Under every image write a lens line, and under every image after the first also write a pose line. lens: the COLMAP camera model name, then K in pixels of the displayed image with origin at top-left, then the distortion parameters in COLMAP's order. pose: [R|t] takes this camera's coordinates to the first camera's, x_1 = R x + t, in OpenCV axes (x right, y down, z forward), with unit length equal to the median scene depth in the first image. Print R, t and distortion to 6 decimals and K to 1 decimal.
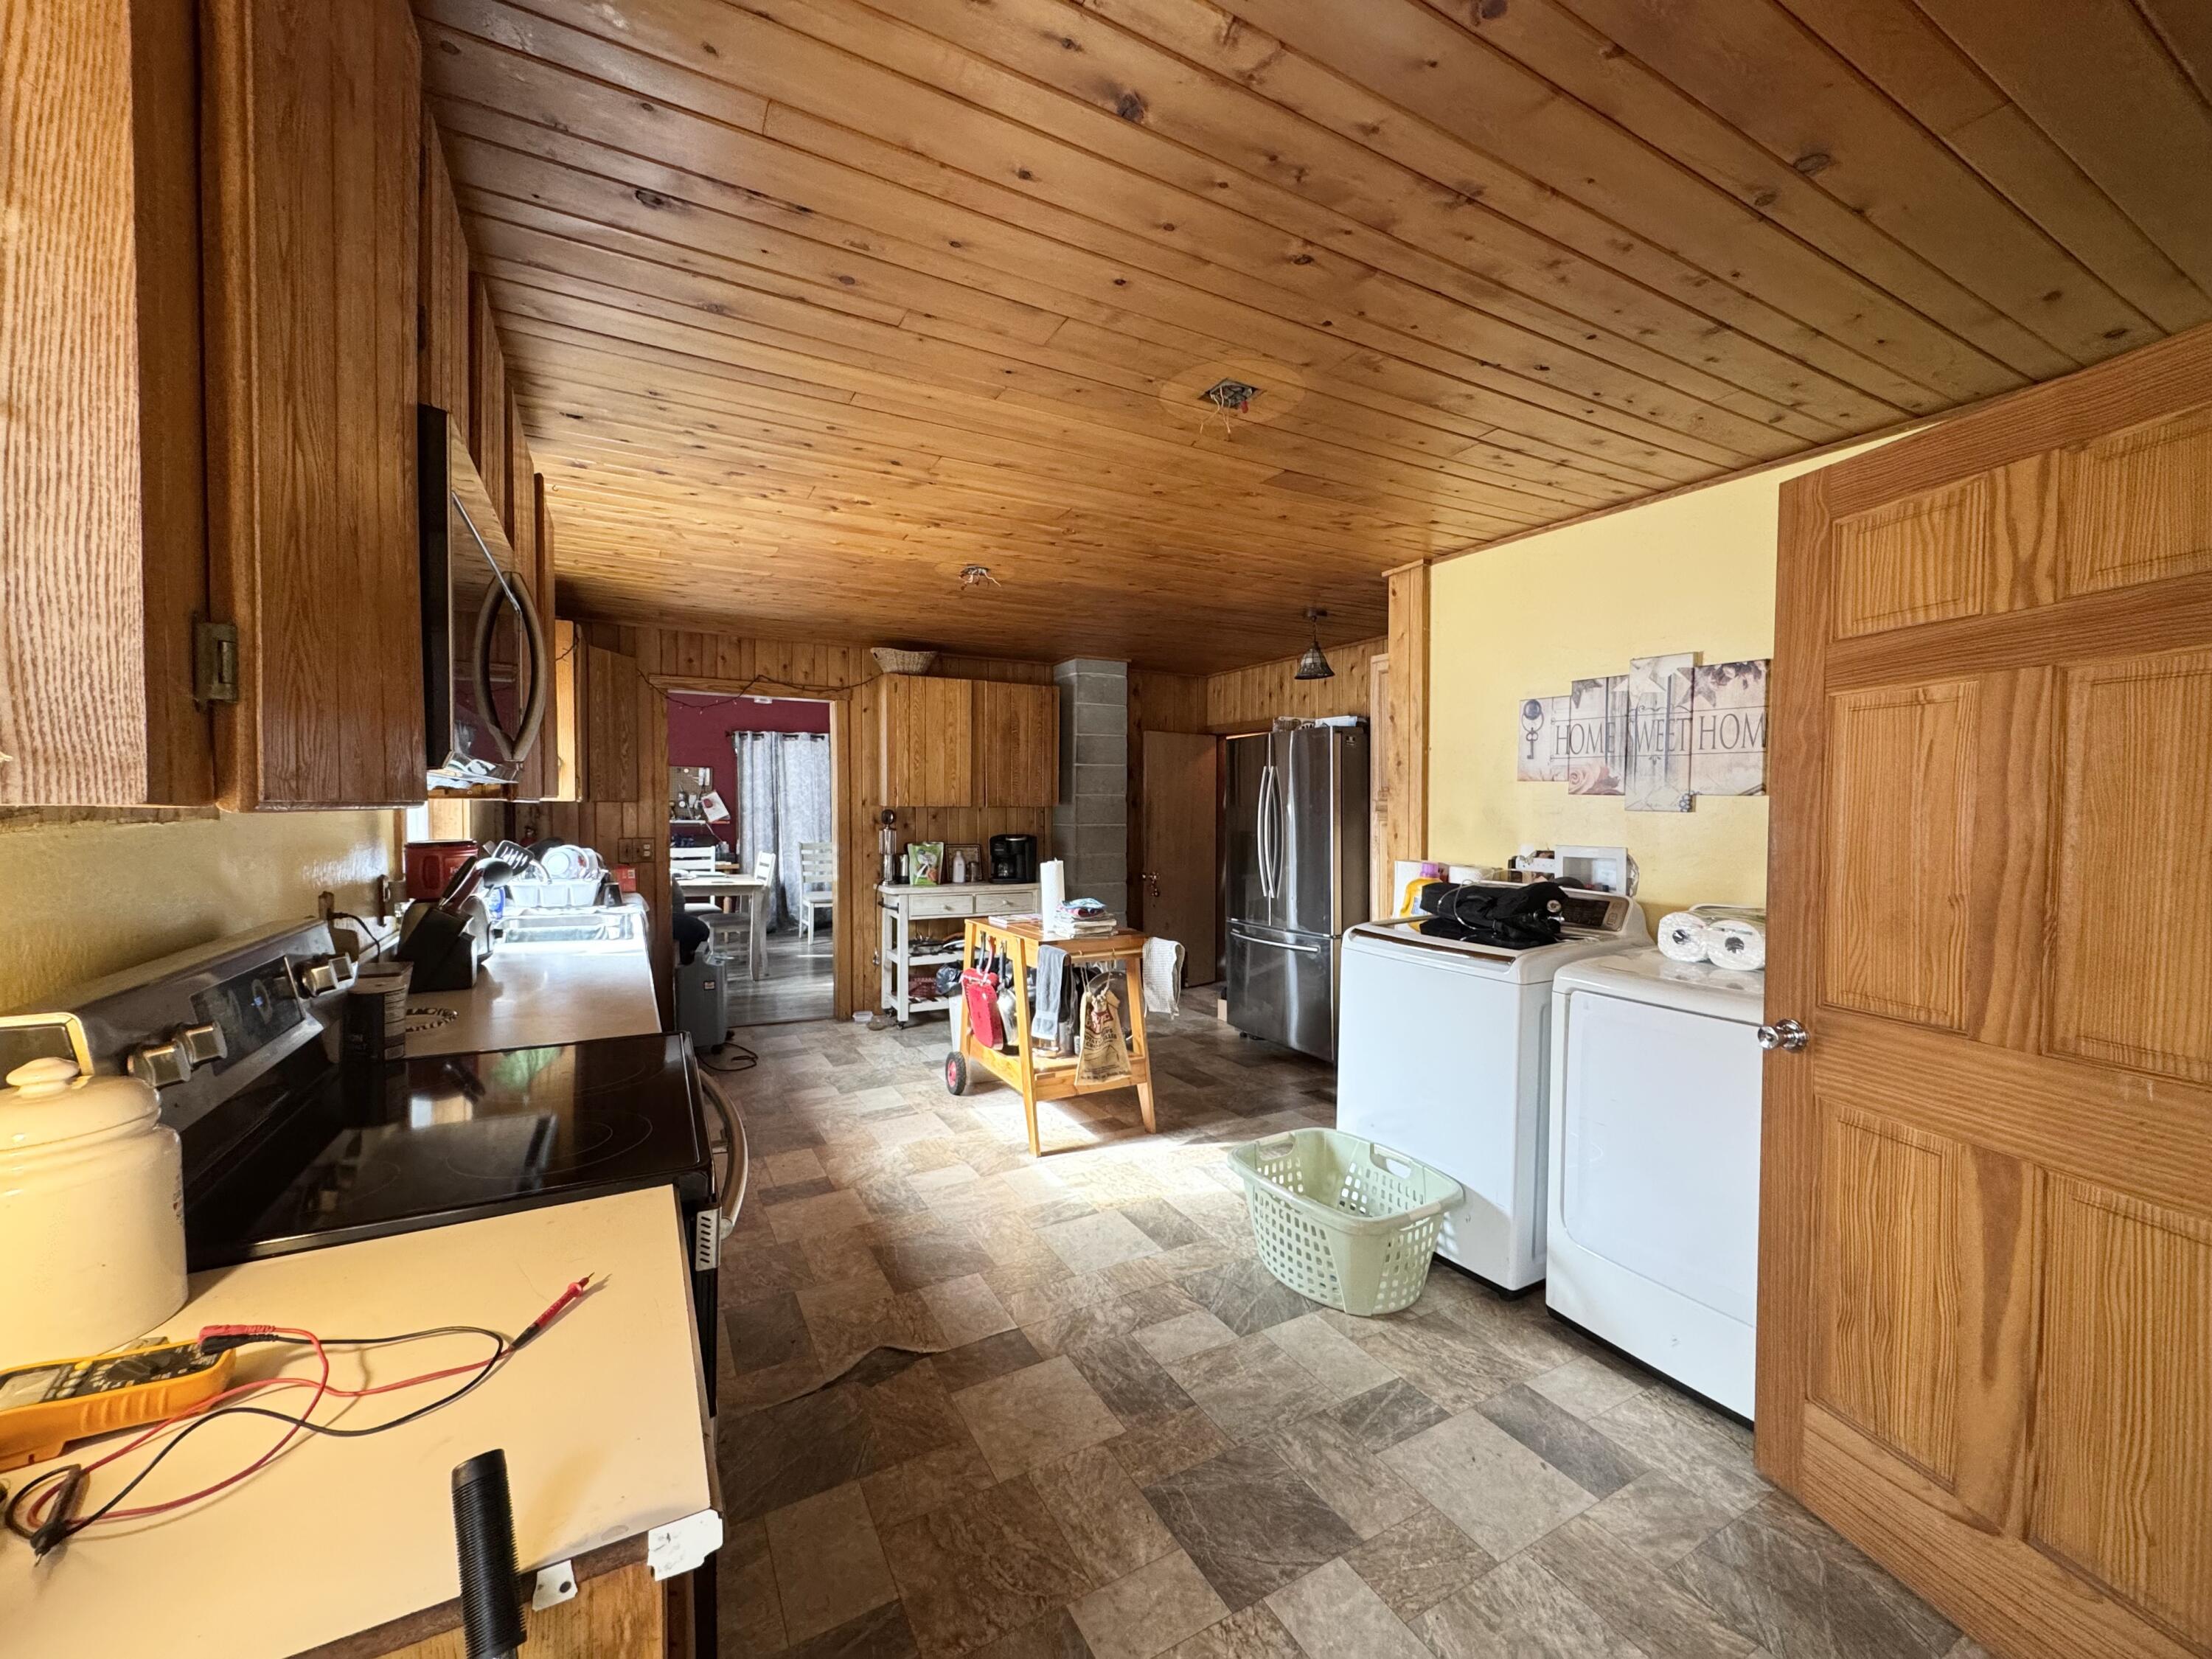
lens RADIAL K [[878.2, 0, 1106.7], [0, 878.2, 831.3], [0, 0, 1]] dist [-0.001750, -0.000123]
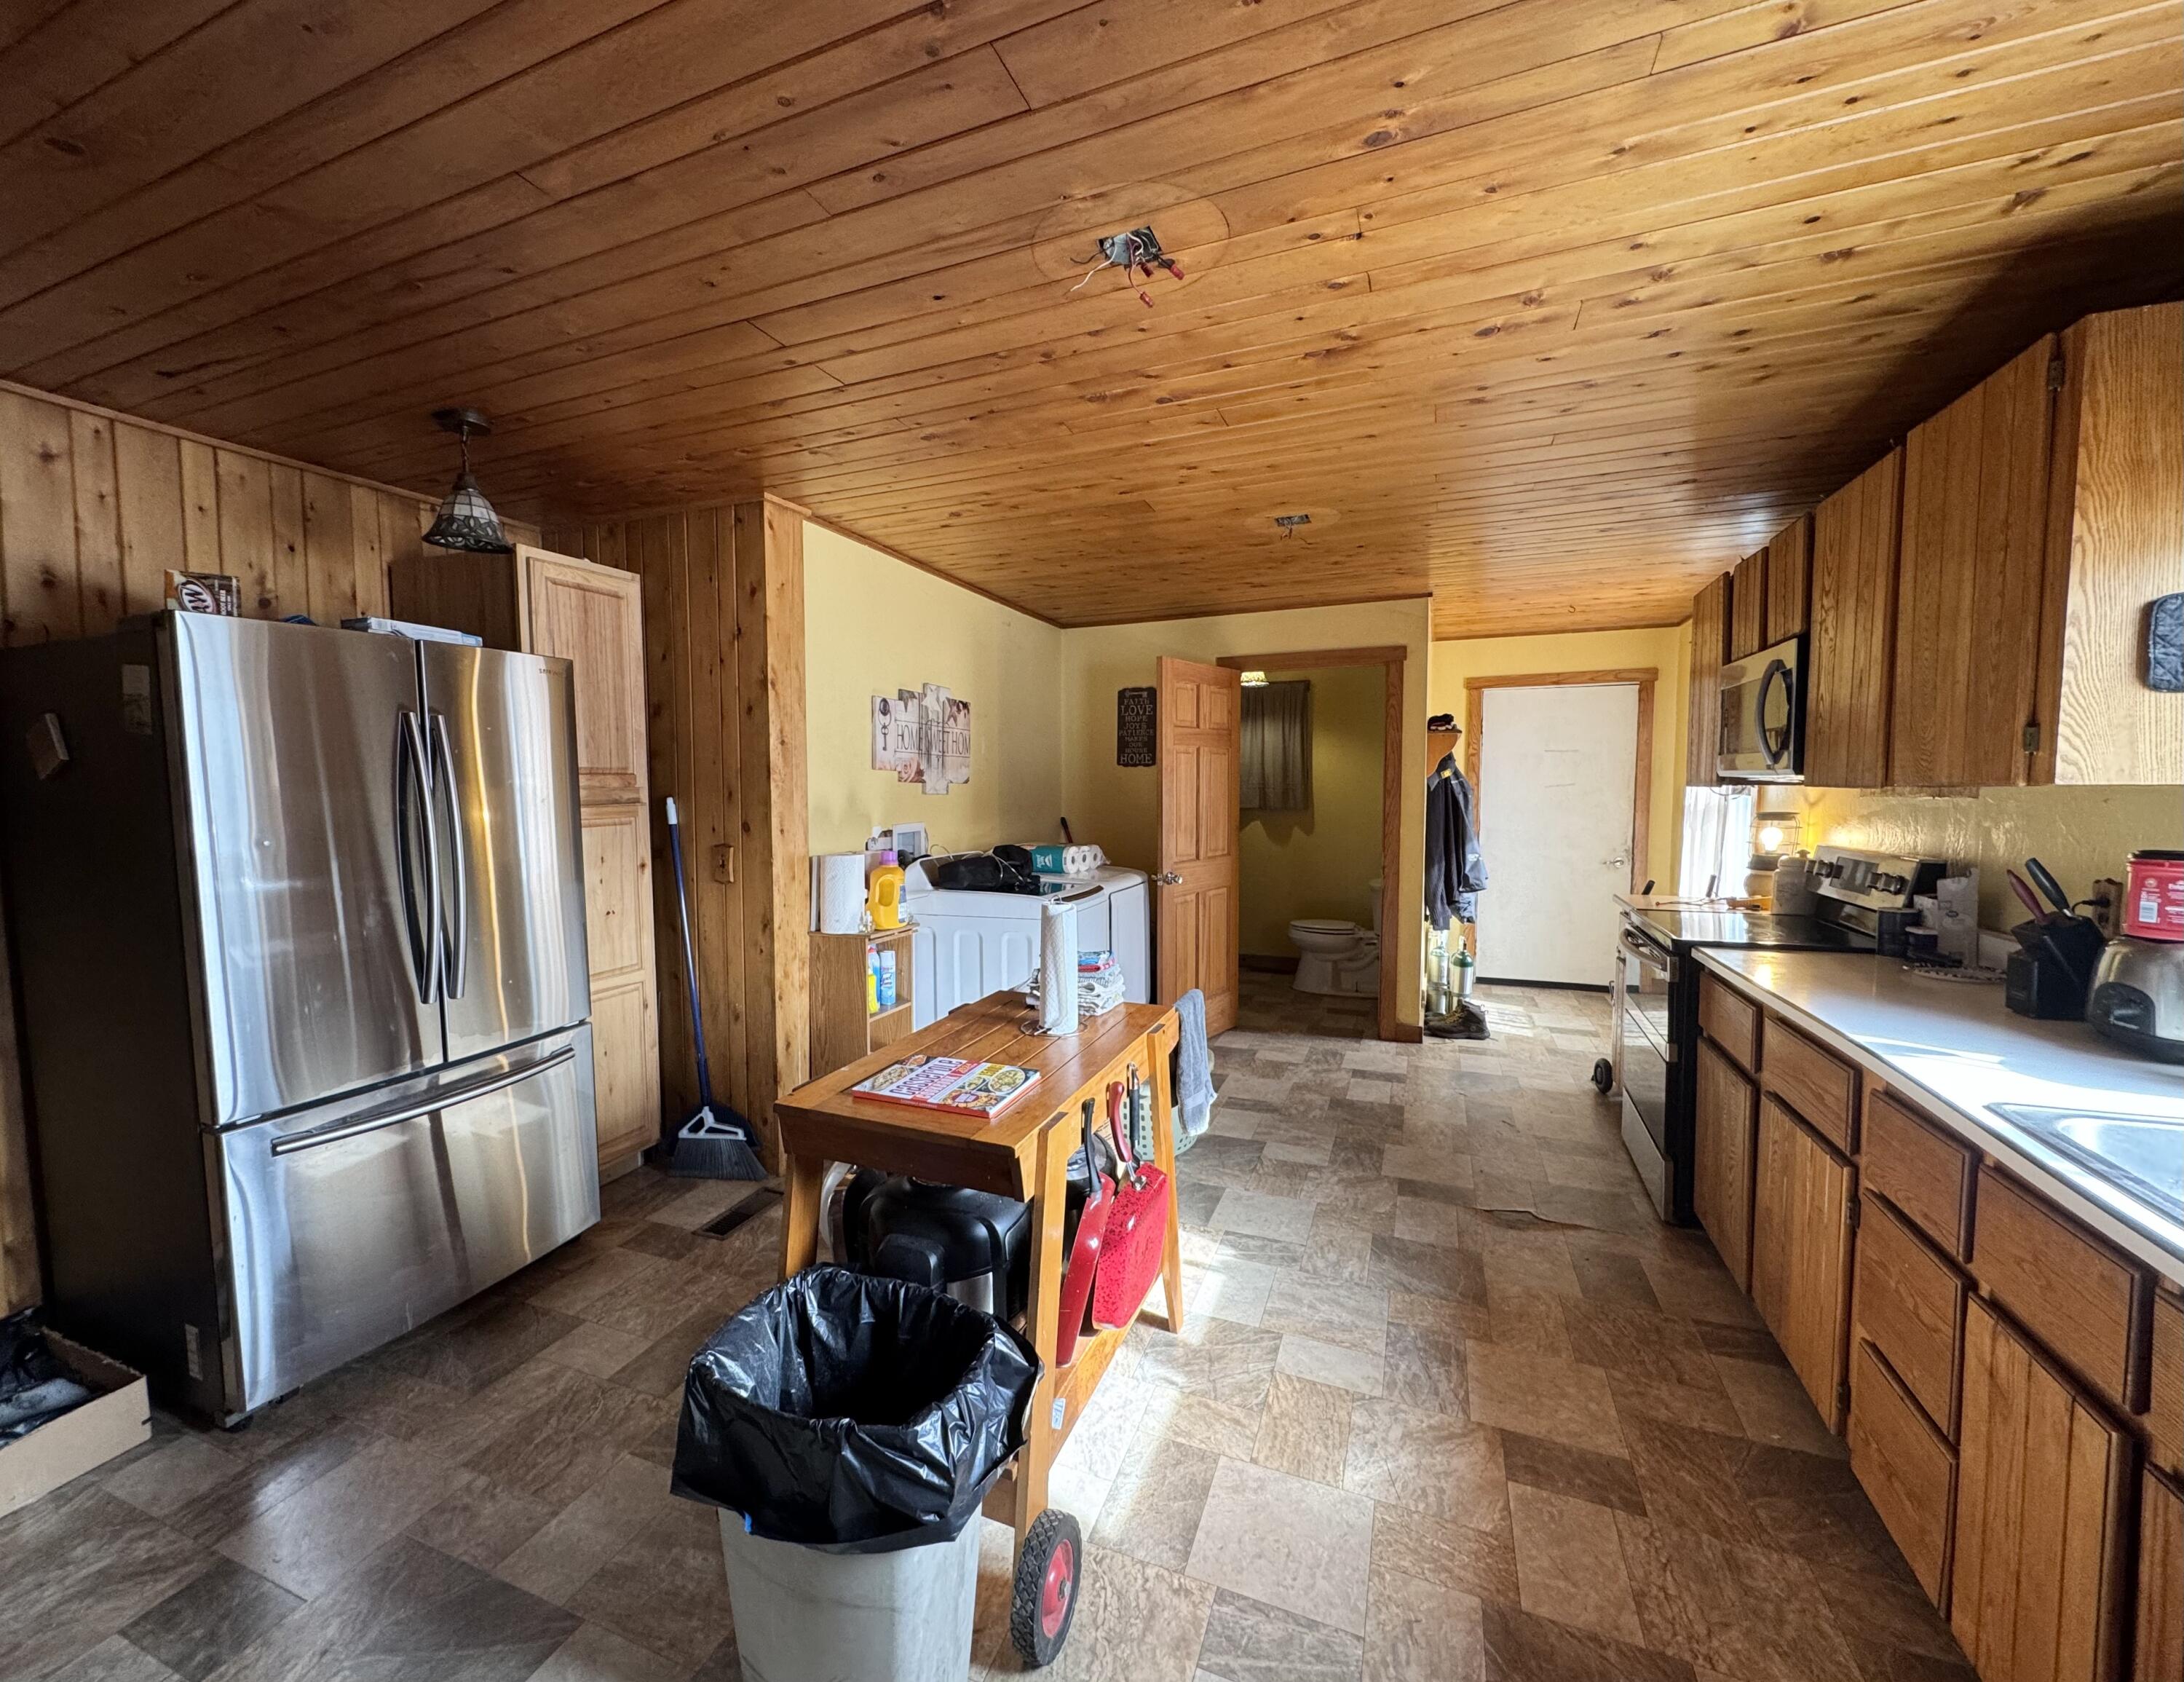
lens RADIAL K [[890.4, 0, 1057.5], [0, 890.4, 842.4], [0, 0, 1]] dist [-0.001364, 0.000030]
pose [[-0.622859, -0.053160, 0.780526, -0.646009], [0.027675, 0.995567, 0.089890, -0.070907], [-0.781845, 0.077590, -0.618627, 1.780630]]
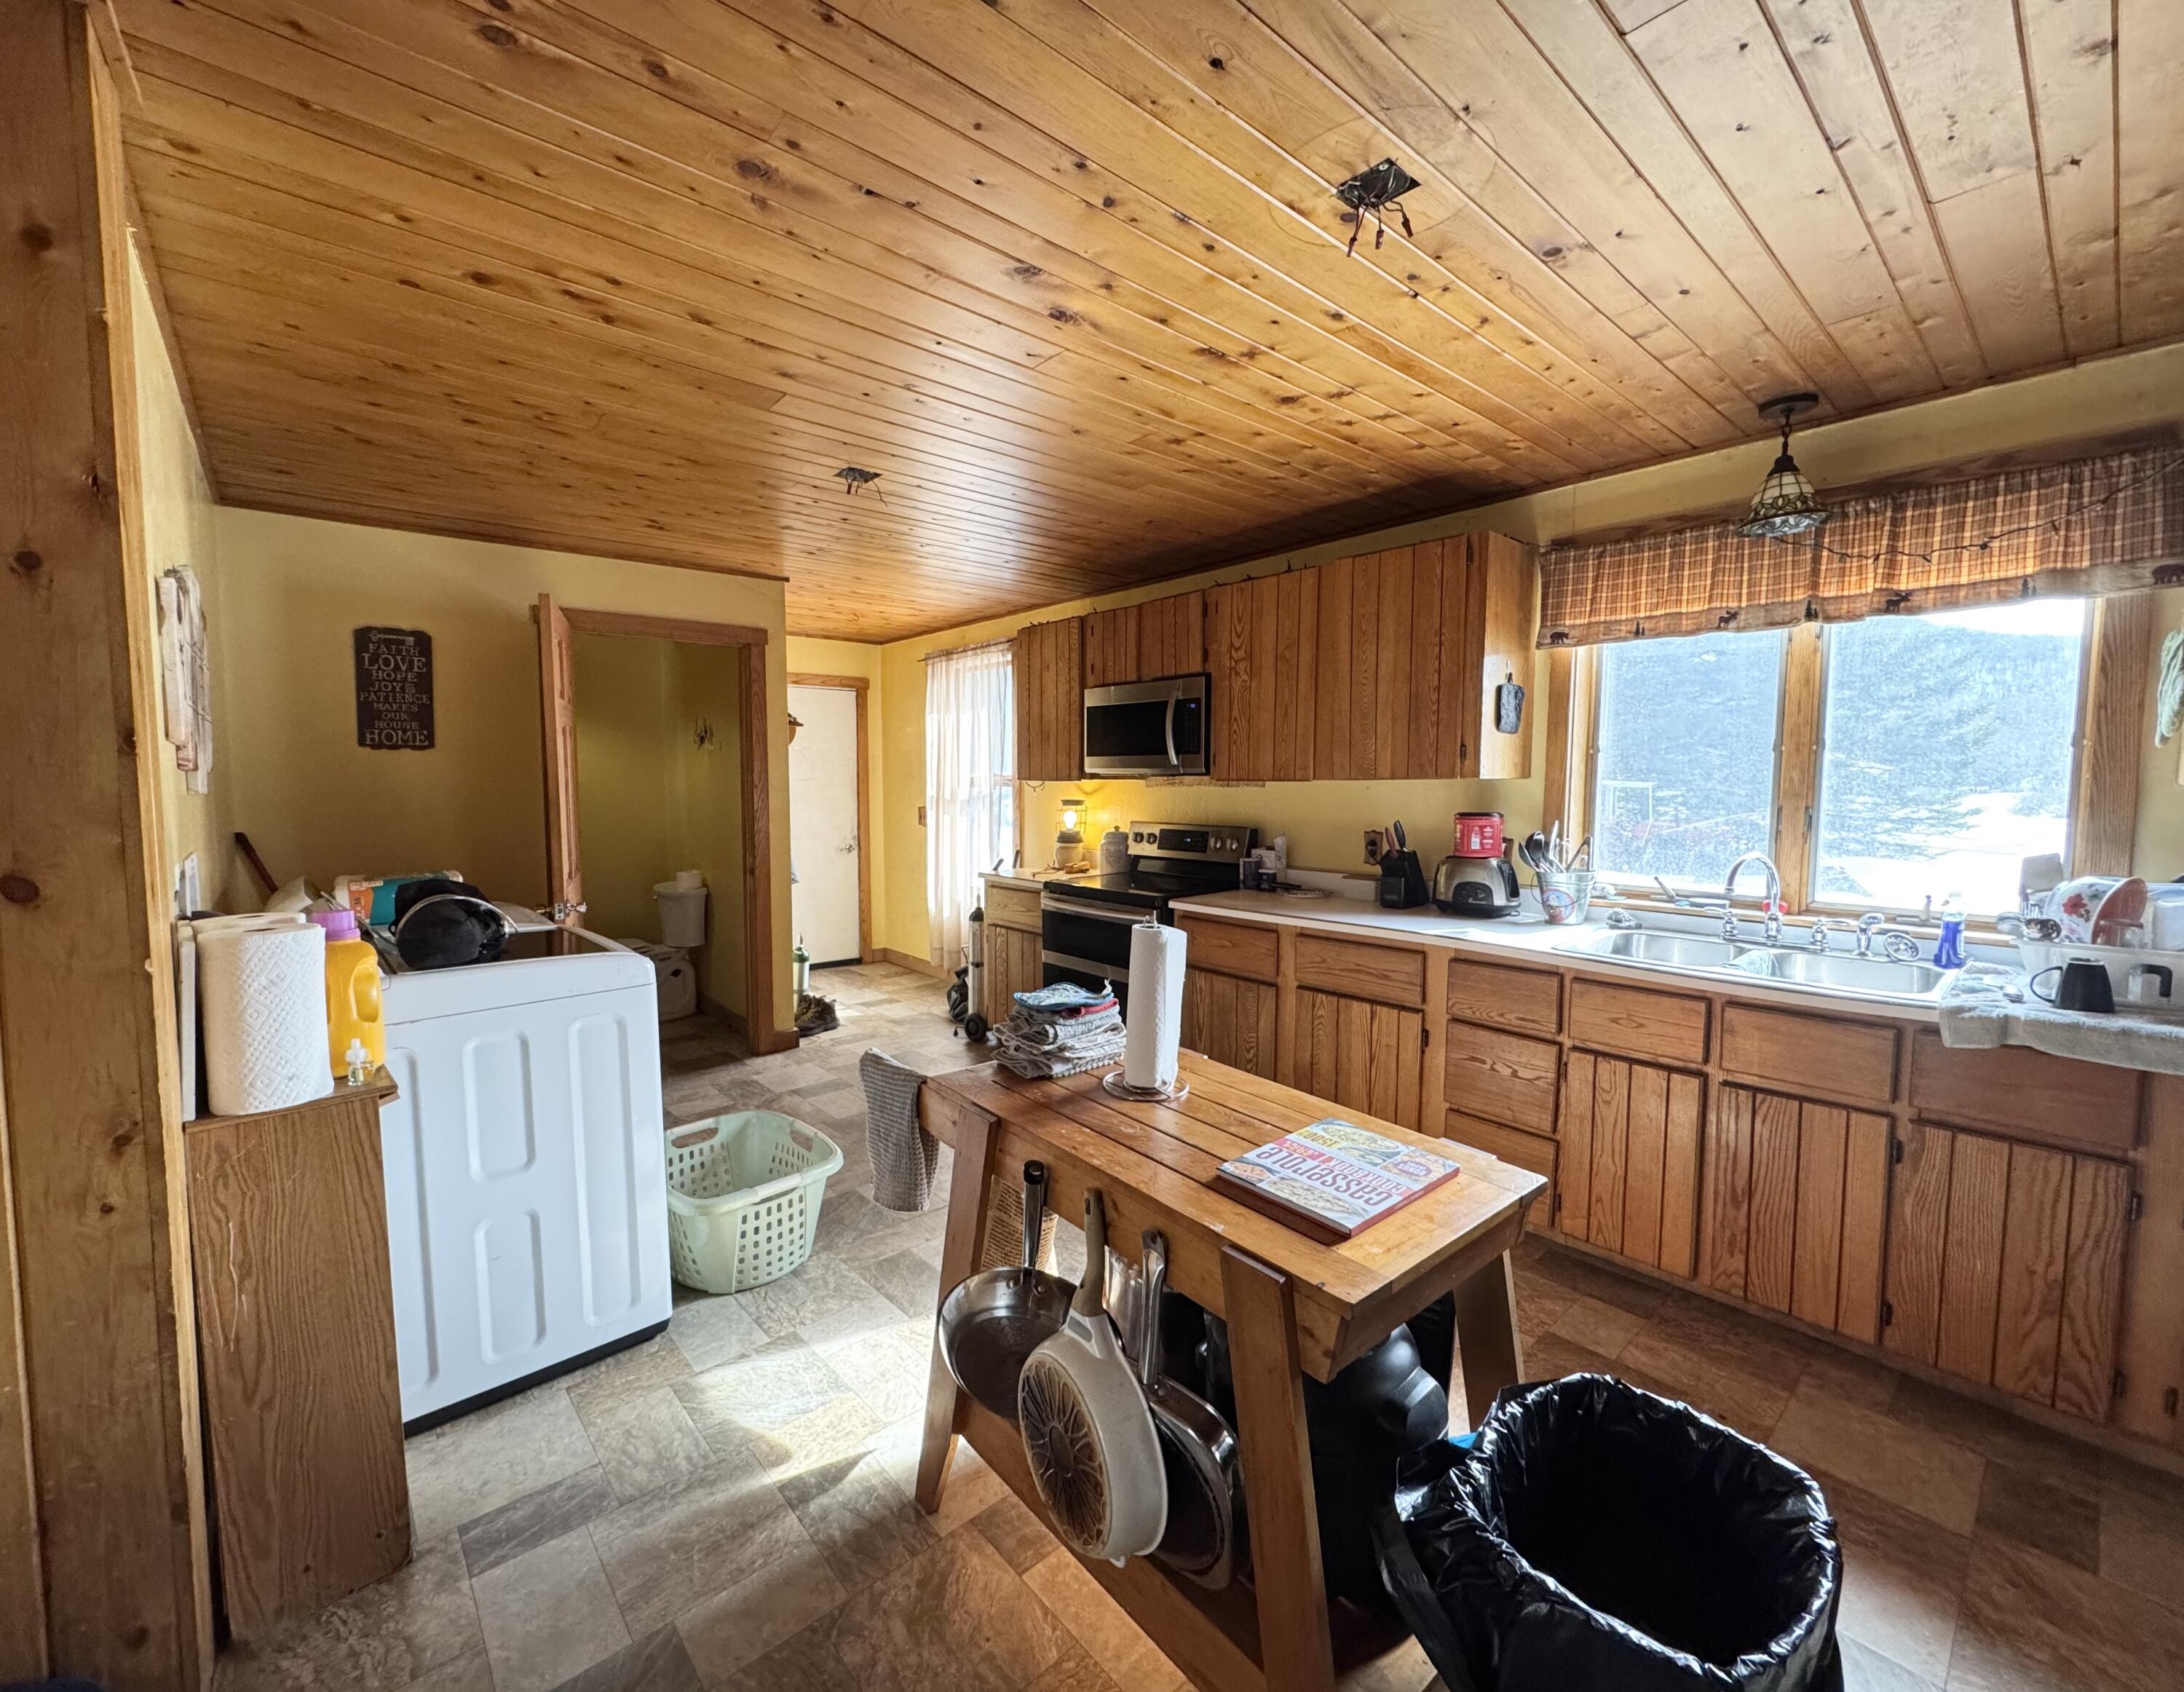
lens RADIAL K [[895.5, 0, 1054.0], [0, 895.5, 843.9], [0, 0, 1]] dist [-0.000750, 0.000178]
pose [[-0.980677, 0.009221, -0.195416, -0.010348], [-0.011695, 0.994339, 0.105609, -0.068608], [0.195283, 0.105854, -0.975018, 1.863230]]
